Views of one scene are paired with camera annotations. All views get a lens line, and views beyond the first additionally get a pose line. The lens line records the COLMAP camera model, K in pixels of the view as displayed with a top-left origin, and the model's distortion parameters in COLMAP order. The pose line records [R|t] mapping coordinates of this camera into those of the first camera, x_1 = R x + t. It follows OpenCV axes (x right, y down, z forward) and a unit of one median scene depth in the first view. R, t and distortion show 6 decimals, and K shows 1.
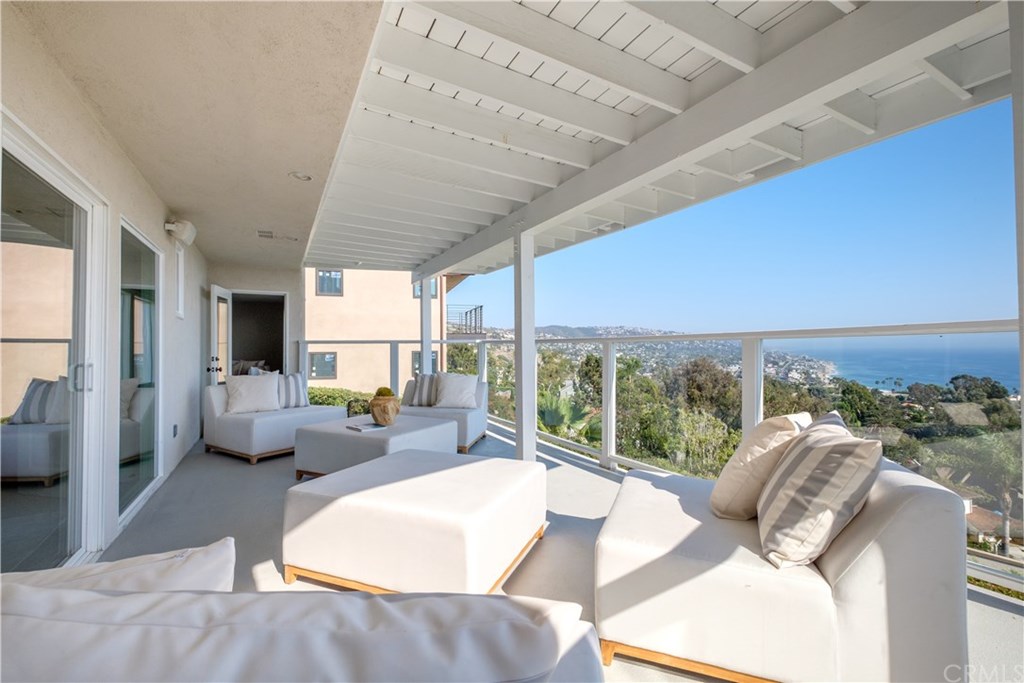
lens RADIAL K [[442.3, 0, 517.6], [0, 442.3, 346.1], [0, 0, 1]] dist [0.007811, -0.005062]
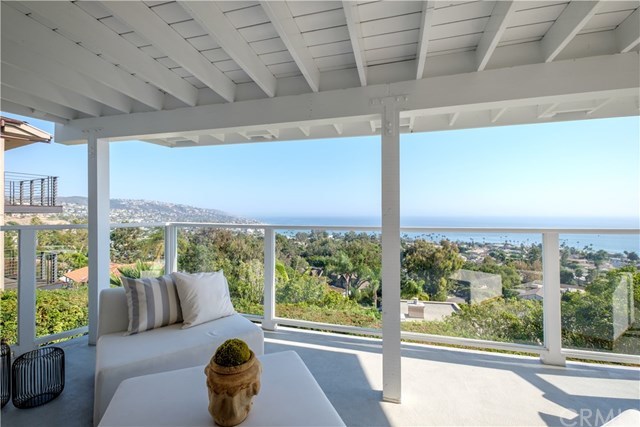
lens RADIAL K [[276.4, 0, 313.6], [0, 276.4, 214.5], [0, 0, 1]] dist [0.007811, -0.005062]
pose [[0.696555, 0.006234, 0.717477, -0.044942], [-0.007740, 0.999969, -0.001174, -0.004543], [-0.717462, -0.004735, 0.696582, 0.066197]]
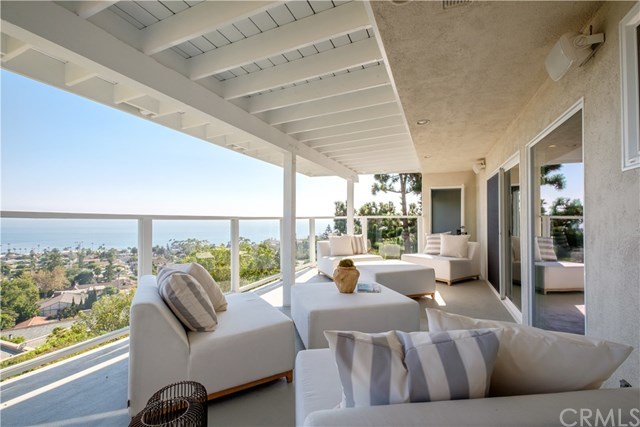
lens RADIAL K [[276.4, 0, 323.3], [0, 276.4, 211.0], [0, 0, 1]] dist [0.007811, -0.005062]
pose [[-0.645392, 0.024743, 0.763451, -0.068072], [-0.005106, 0.999313, -0.036704, -0.001452], [-0.763835, -0.027586, -0.644822, 0.119889]]
